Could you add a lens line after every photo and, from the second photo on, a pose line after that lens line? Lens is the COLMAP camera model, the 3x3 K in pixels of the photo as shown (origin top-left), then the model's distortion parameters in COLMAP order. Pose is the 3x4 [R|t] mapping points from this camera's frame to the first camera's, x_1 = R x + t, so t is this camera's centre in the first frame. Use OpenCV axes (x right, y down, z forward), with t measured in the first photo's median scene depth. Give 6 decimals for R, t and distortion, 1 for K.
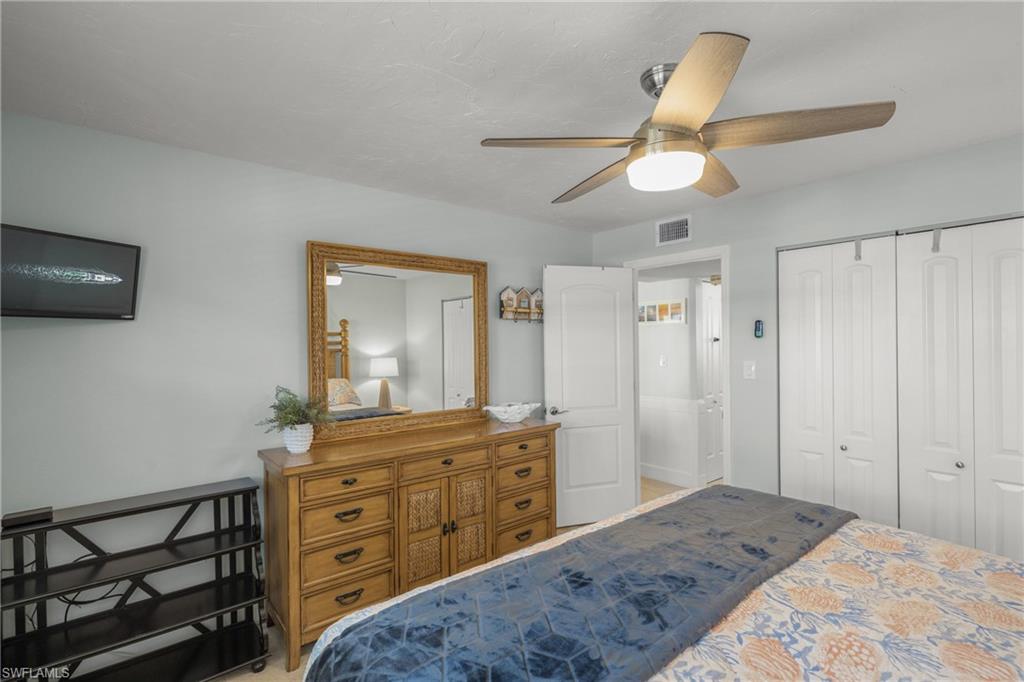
lens RADIAL K [[476.3, 0, 512.0], [0, 476.3, 342.9], [0, 0, 1]] dist [-0.003428, 0.000909]
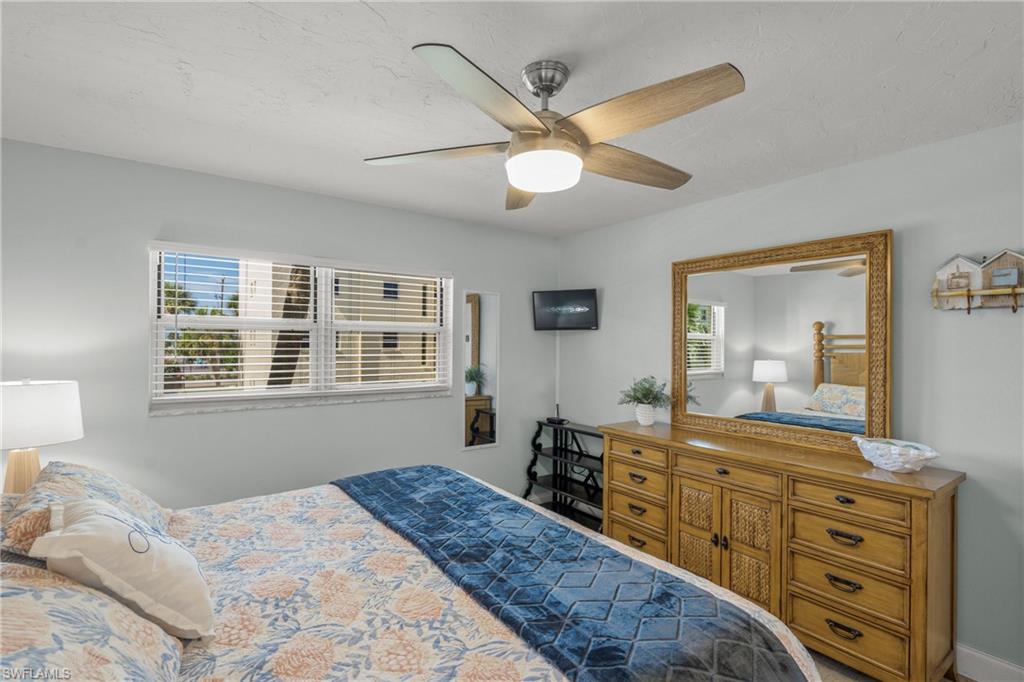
lens RADIAL K [[476.3, 0, 512.1], [0, 476.3, 342.4], [0, 0, 1]] dist [-0.003428, 0.000909]
pose [[-0.058931, 0.012473, -0.998184, 0.887293], [-0.004546, 0.999908, 0.012763, -0.018969], [0.998252, 0.005290, -0.058868, 0.677832]]
